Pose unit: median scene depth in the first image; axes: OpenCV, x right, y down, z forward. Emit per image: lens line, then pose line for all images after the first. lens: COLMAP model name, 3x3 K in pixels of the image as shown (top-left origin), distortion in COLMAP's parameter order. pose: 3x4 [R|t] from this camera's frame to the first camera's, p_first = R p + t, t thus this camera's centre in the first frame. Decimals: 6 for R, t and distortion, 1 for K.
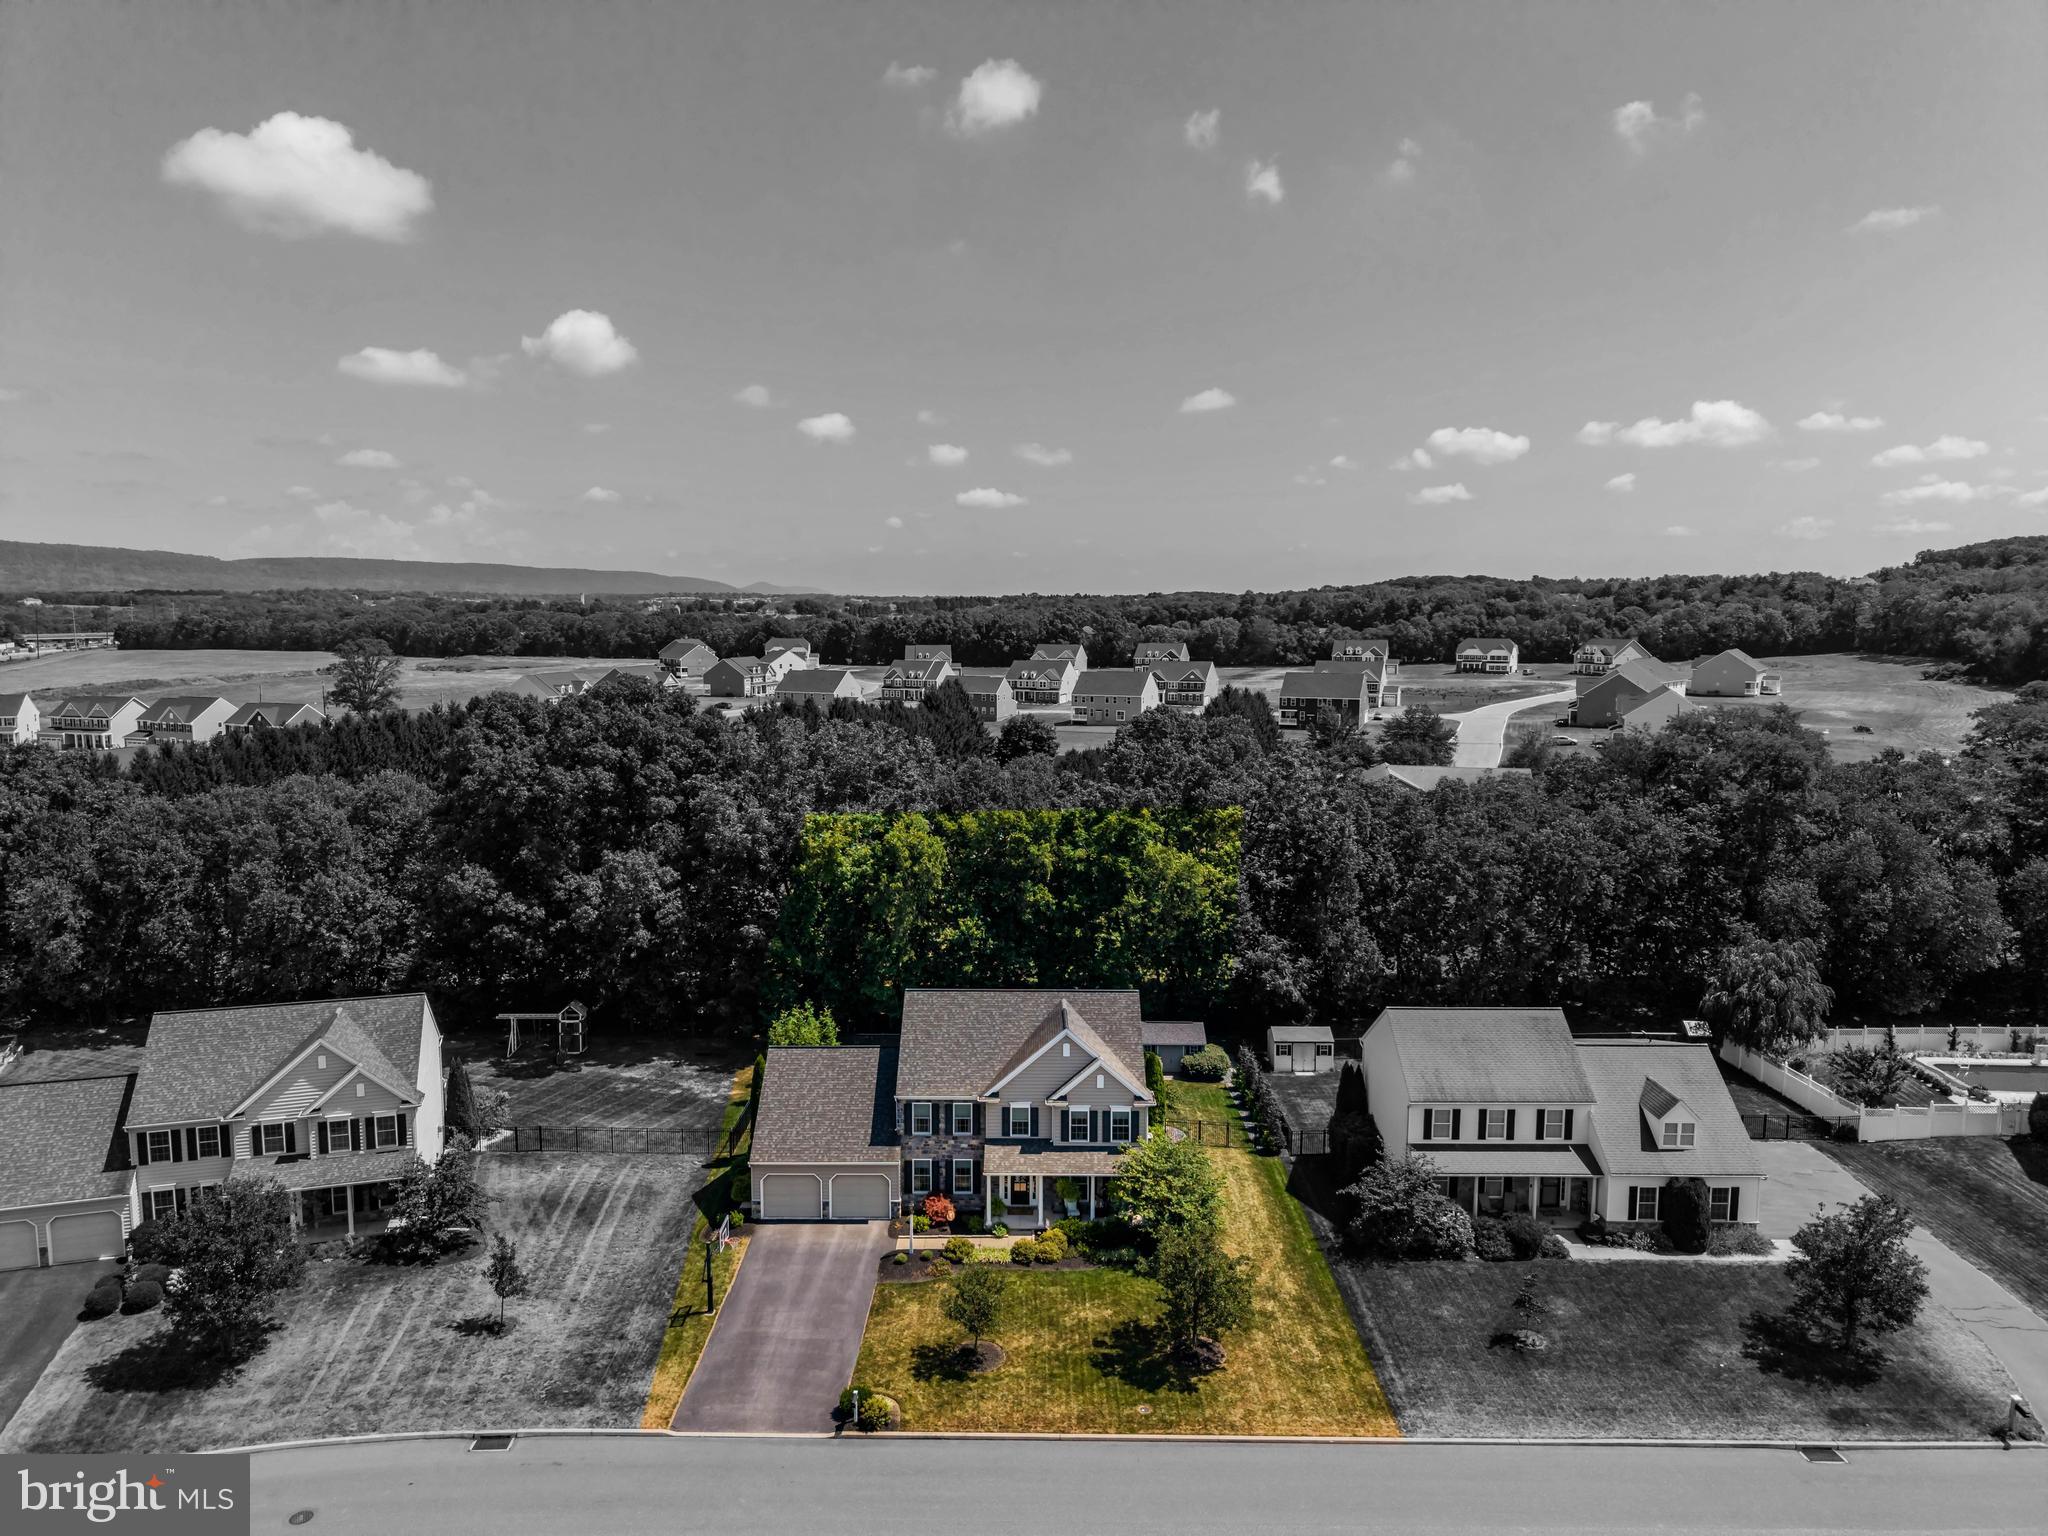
lens RADIAL K [[1427.2, 0, 1025.4], [0, 1427.2, 765.3], [0, 0, 1]] dist [0.030196, -0.003721]
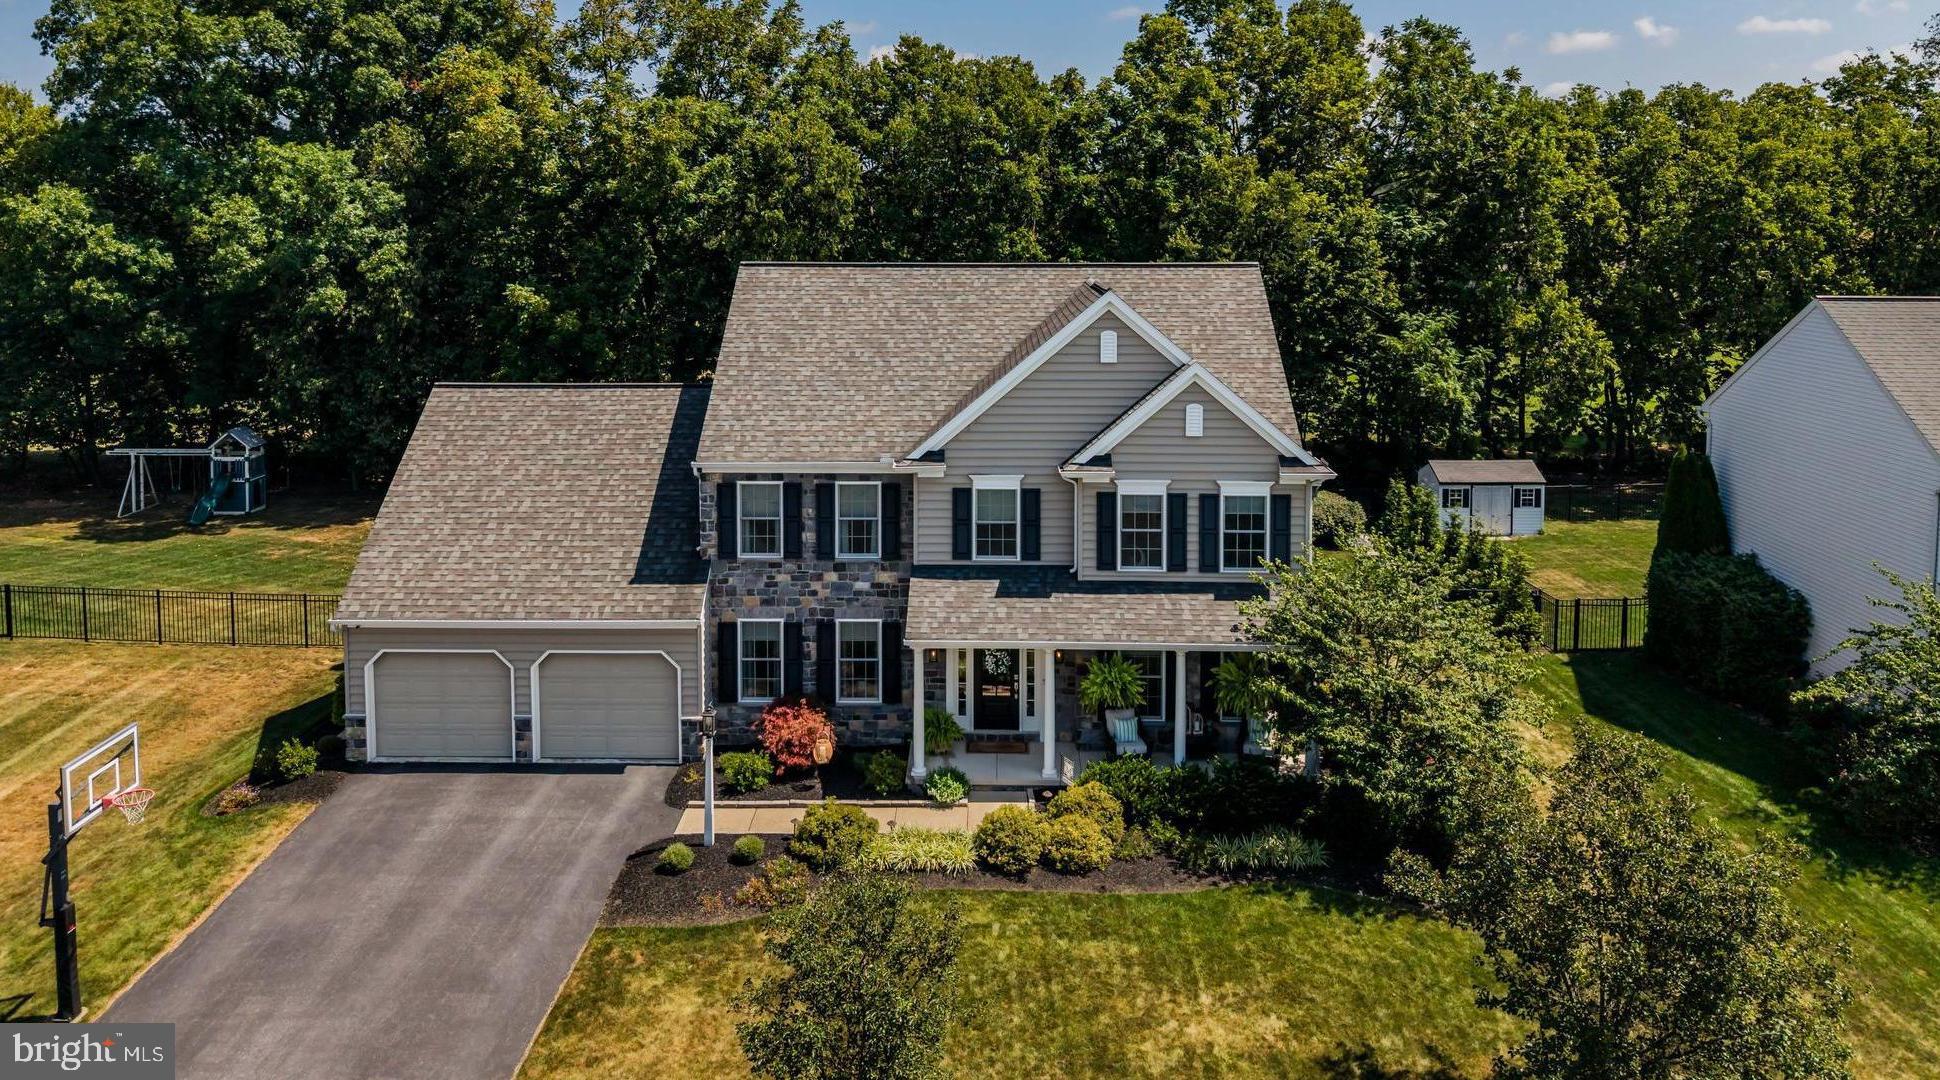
lens RADIAL K [[848.5, 0, 967.3], [0, 848.5, 539.1], [0, 0, 1]] dist [0.005320, -0.001475]
pose [[0.999867, -0.002501, -0.016131, -0.008074], [0.001646, 0.998604, -0.052802, 0.266759], [0.016240, 0.052769, 0.998475, 0.758286]]
